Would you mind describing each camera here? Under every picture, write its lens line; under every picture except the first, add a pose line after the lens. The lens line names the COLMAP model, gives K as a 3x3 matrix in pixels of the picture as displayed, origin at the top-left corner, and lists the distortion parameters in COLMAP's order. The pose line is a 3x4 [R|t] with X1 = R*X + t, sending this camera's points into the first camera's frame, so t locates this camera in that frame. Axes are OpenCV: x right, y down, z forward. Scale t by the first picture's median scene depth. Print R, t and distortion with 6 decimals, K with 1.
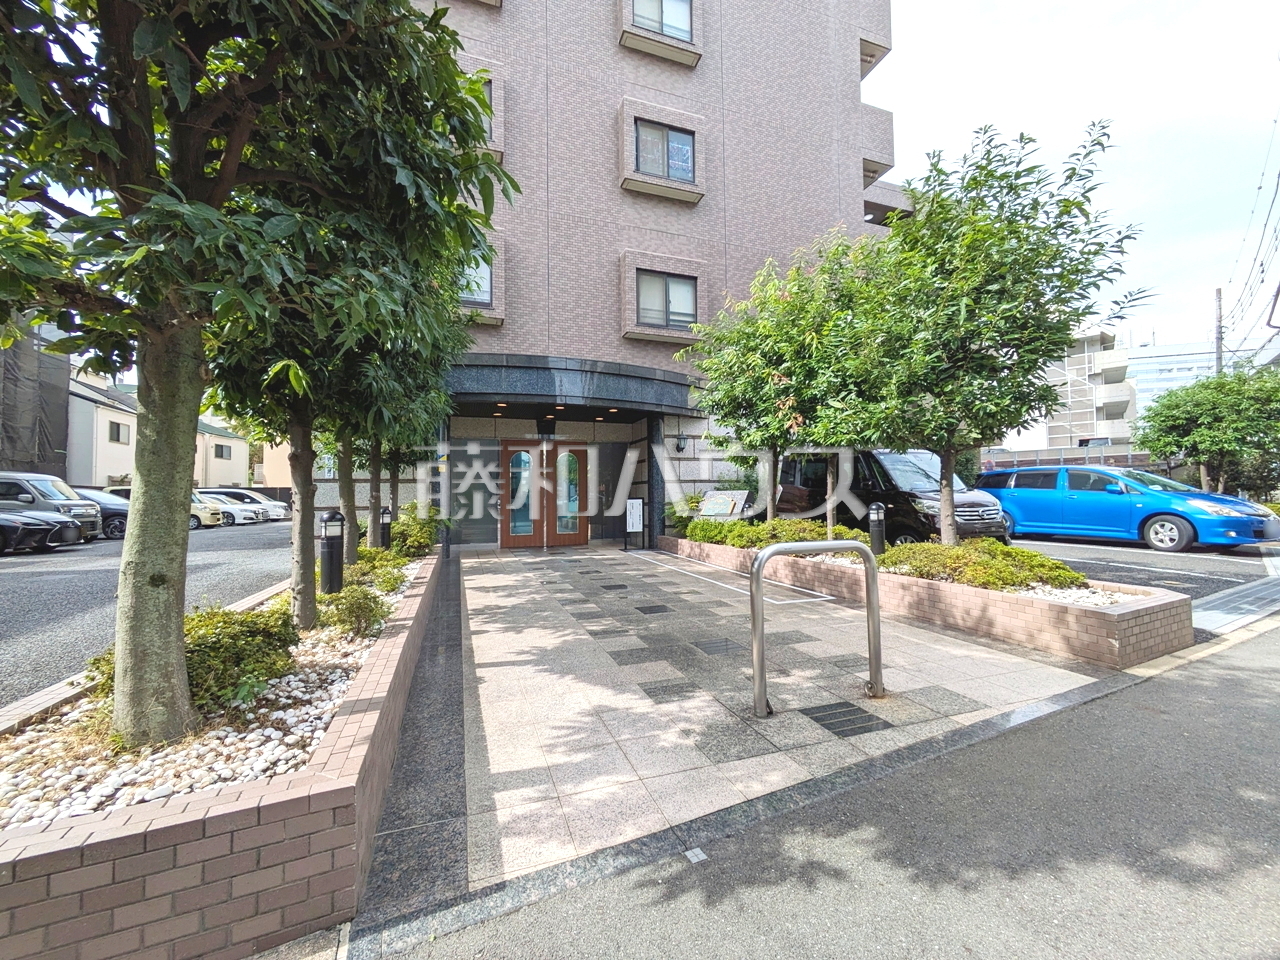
lens RADIAL K [[505.9, 0, 637.1], [0, 505.9, 484.3], [0, 0, 1]] dist [-0.001041, -0.000047]
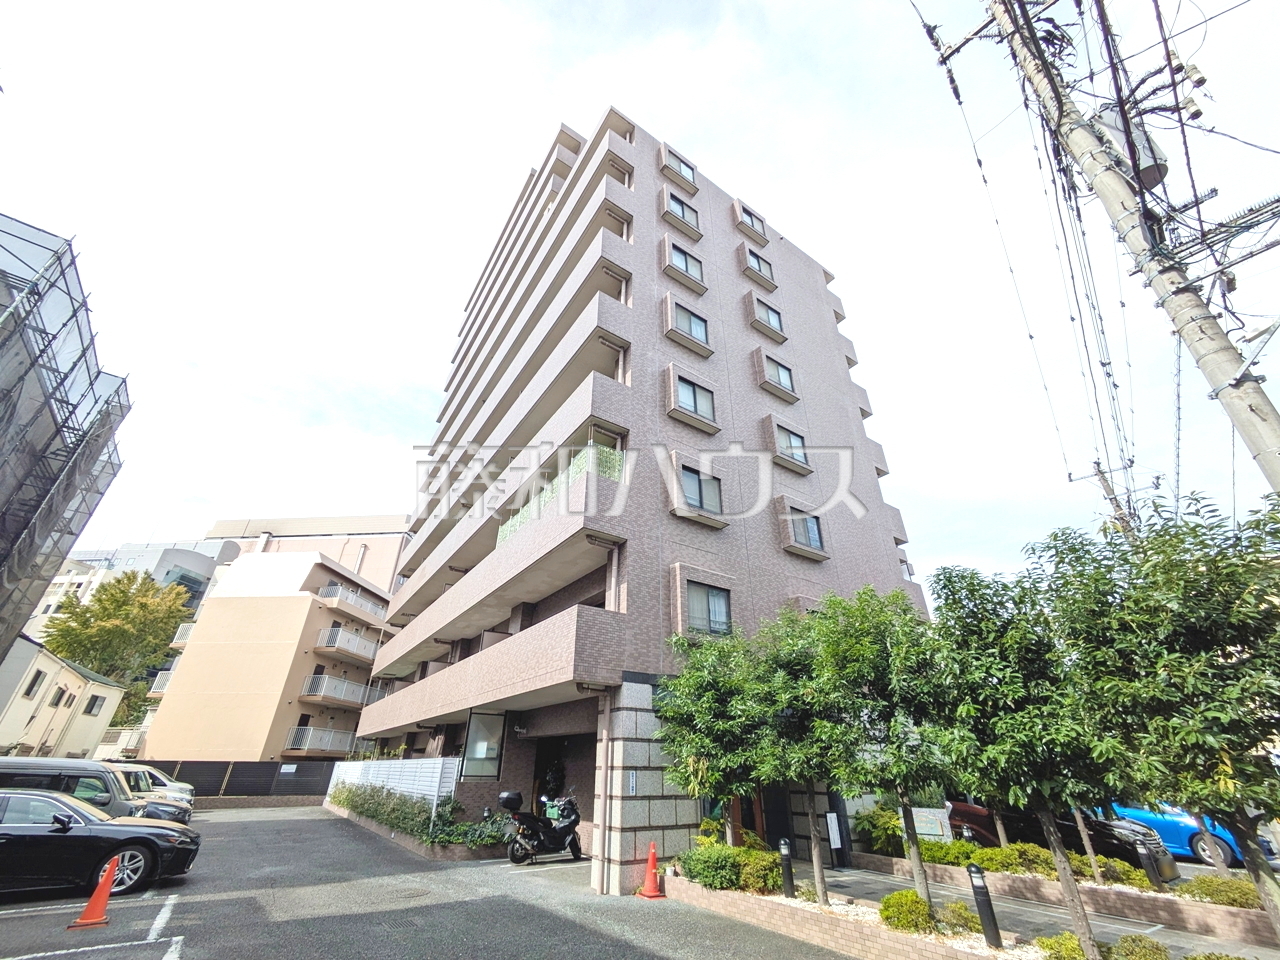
lens RADIAL K [[505.9, 0, 637.1], [0, 505.9, 484.3], [0, 0, 1]] dist [-0.001041, -0.000047]
pose [[0.966933, 0.145517, 0.209439, -0.761092], [-0.030627, 0.881549, -0.471097, -0.073279], [-0.253184, 0.449105, 0.856856, -0.184920]]
